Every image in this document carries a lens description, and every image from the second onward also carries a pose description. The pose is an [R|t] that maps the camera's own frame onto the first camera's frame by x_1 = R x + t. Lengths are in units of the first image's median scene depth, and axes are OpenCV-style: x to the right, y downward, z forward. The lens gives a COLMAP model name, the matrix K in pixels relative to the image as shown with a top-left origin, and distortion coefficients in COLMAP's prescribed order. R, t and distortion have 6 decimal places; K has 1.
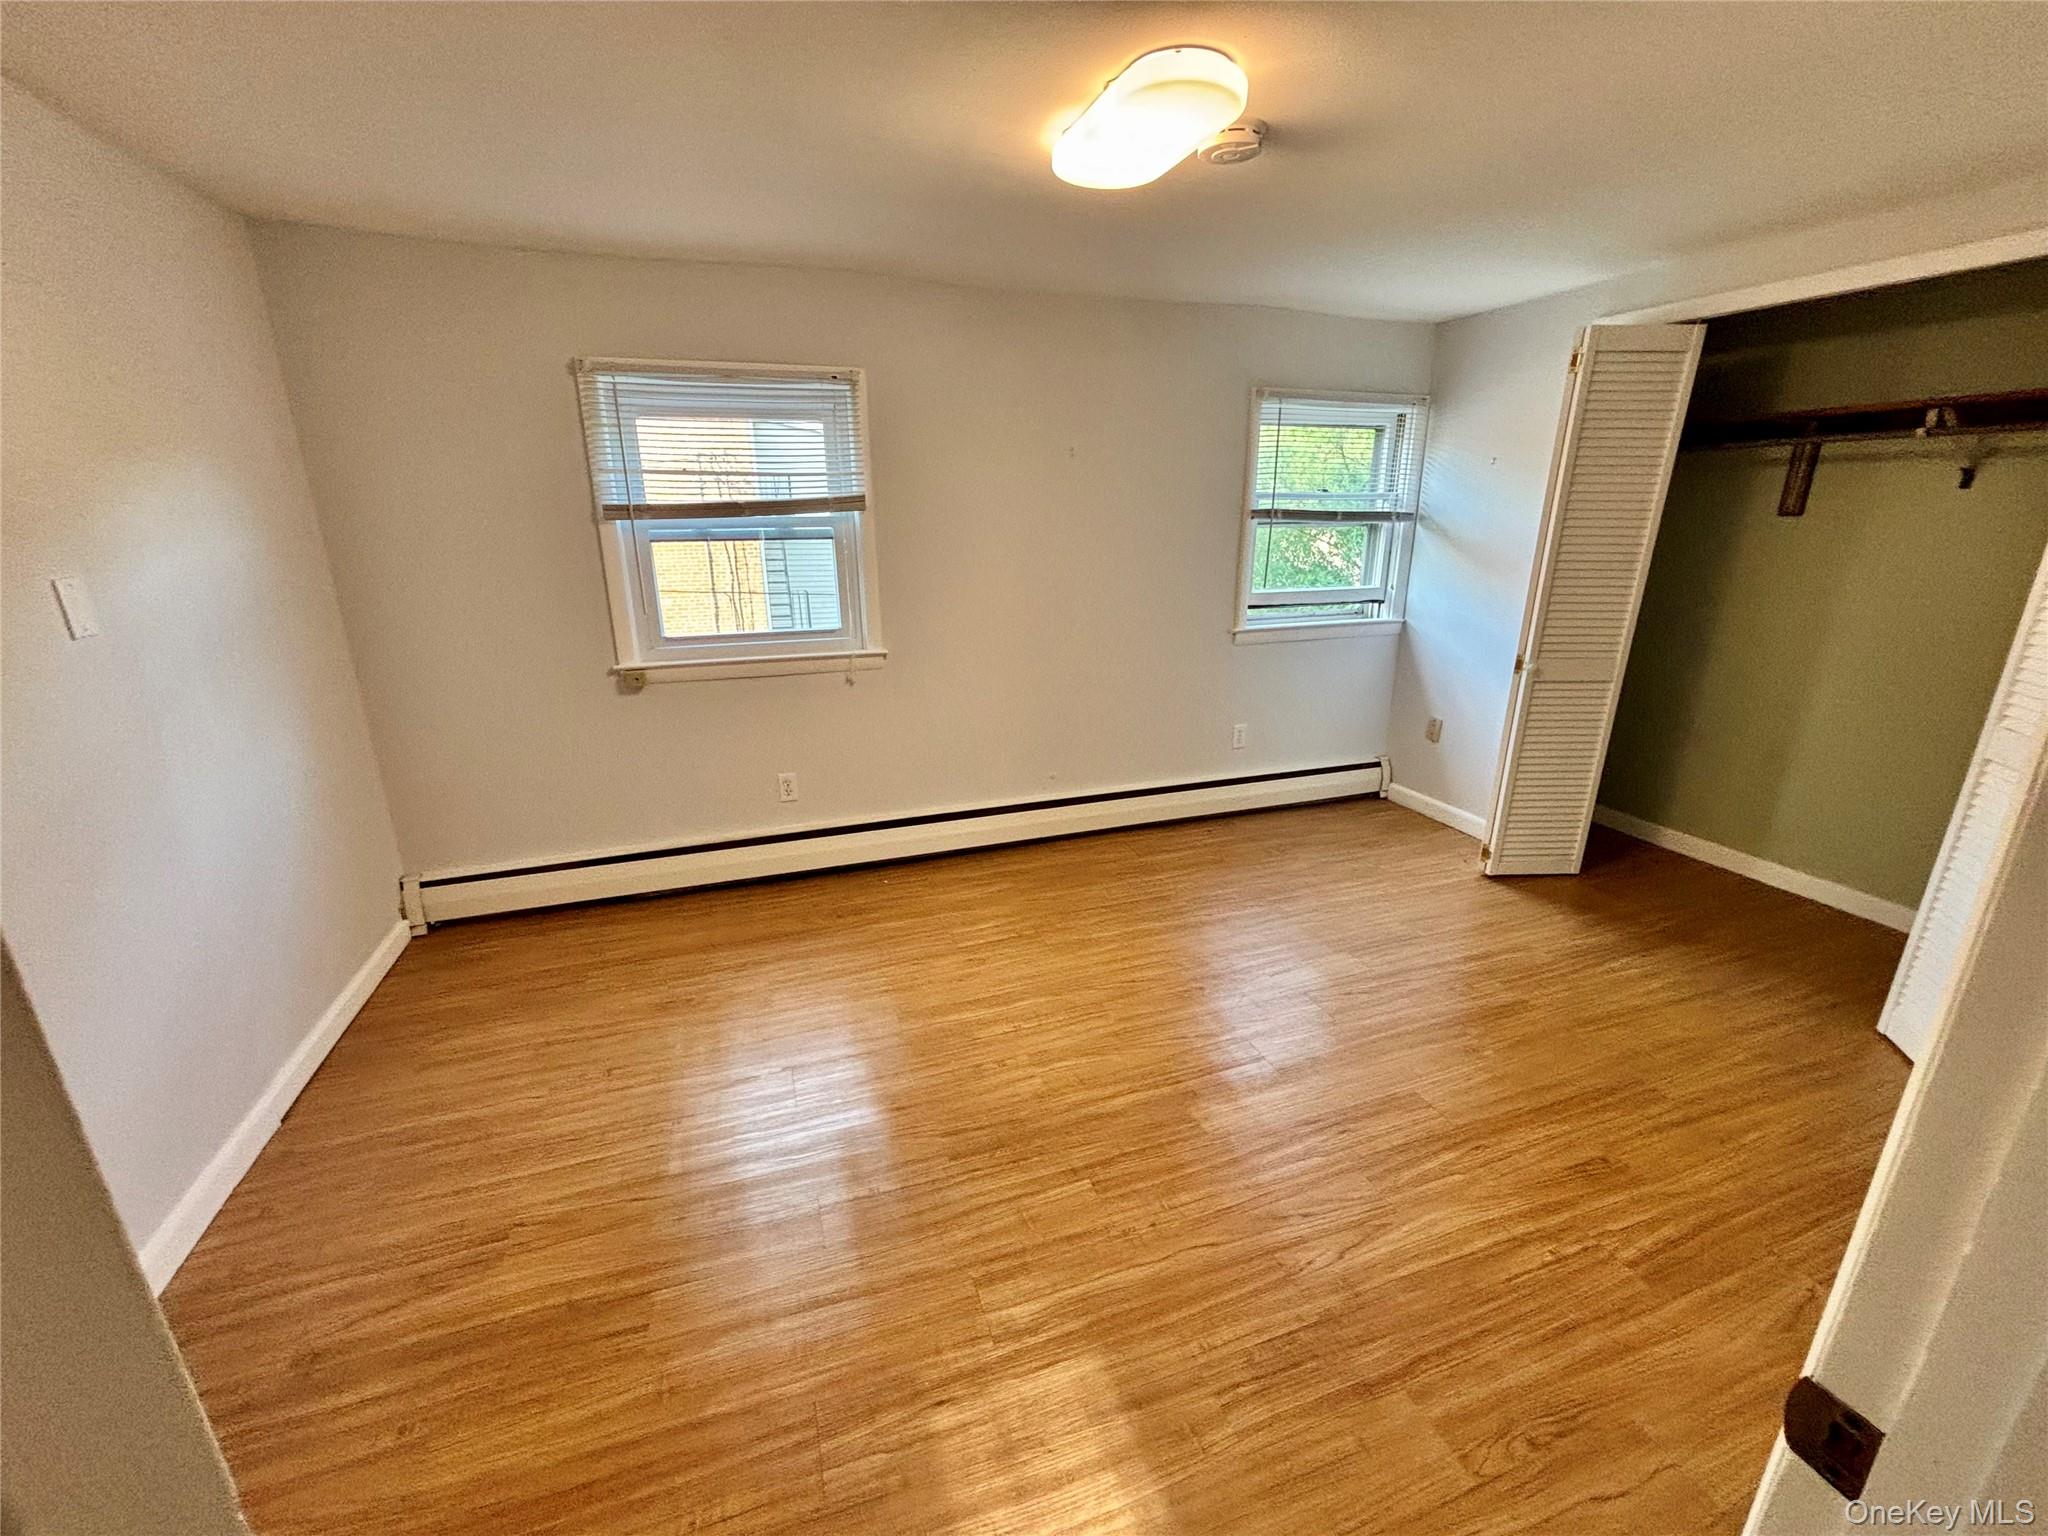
lens RADIAL K [[823.4, 0, 1023.4], [0, 823.4, 763.6], [0, 0, 1]] dist [0.002947, 0.000671]
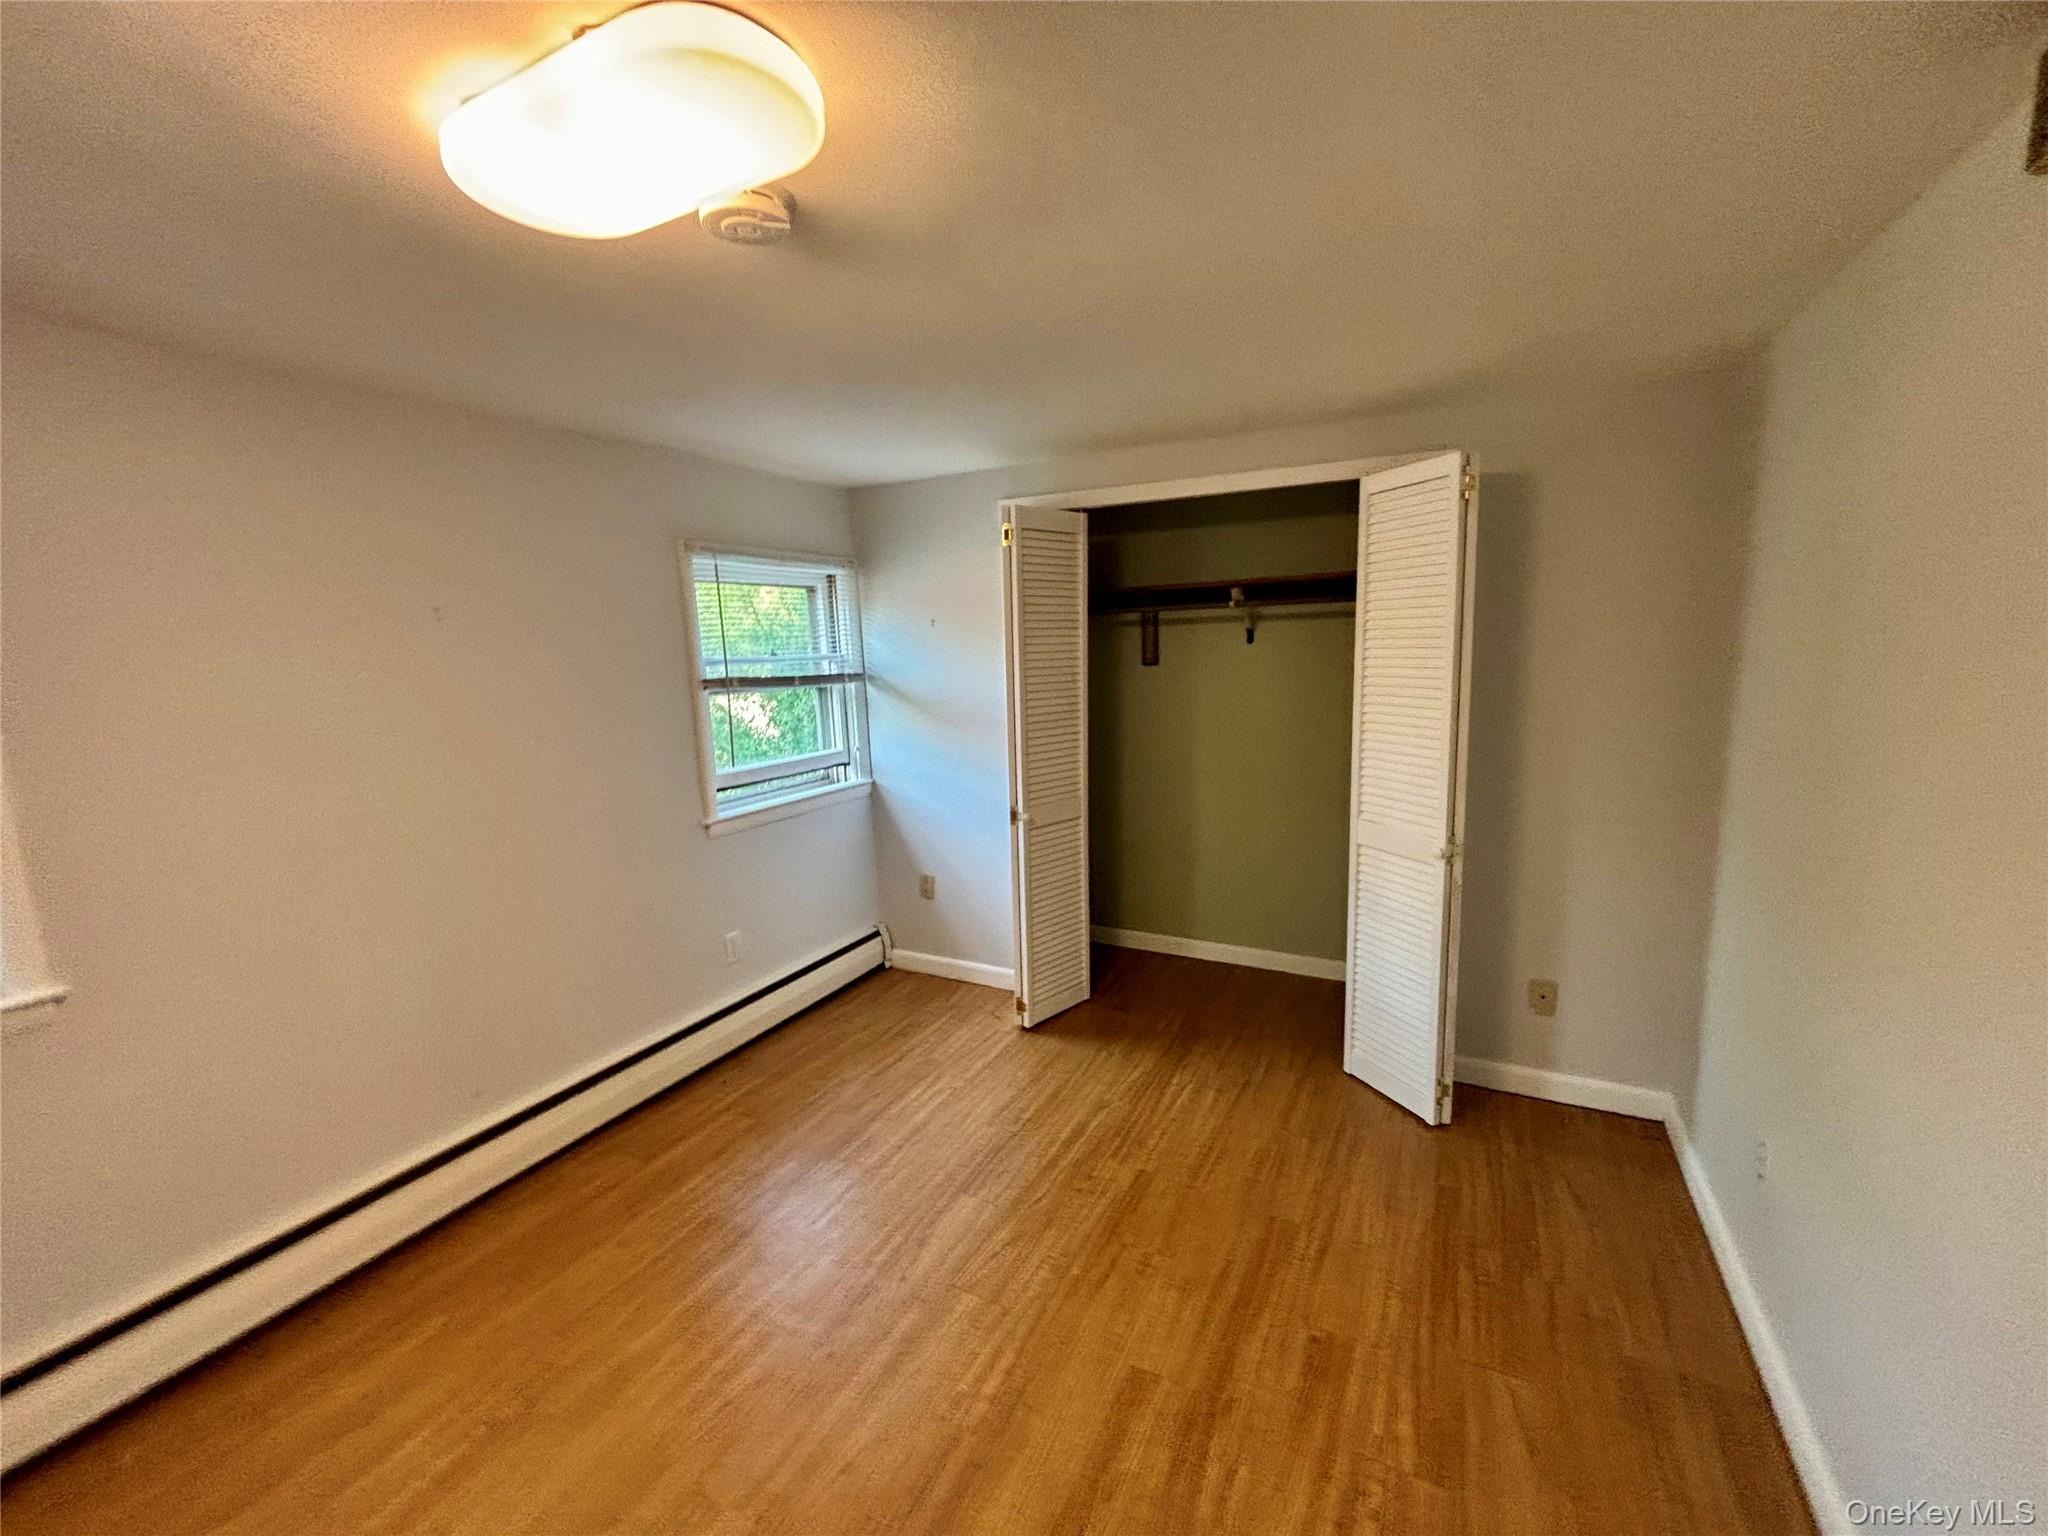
lens RADIAL K [[832.0, 0, 1024.2], [0, 832.0, 773.3], [0, 0, 1]] dist [0.023043, -0.000132]
pose [[0.741322, -0.125628, 0.659287, -0.050493], [0.229526, 0.970550, -0.073145, -0.080192], [-0.630682, 0.205547, 0.748325, 0.184603]]
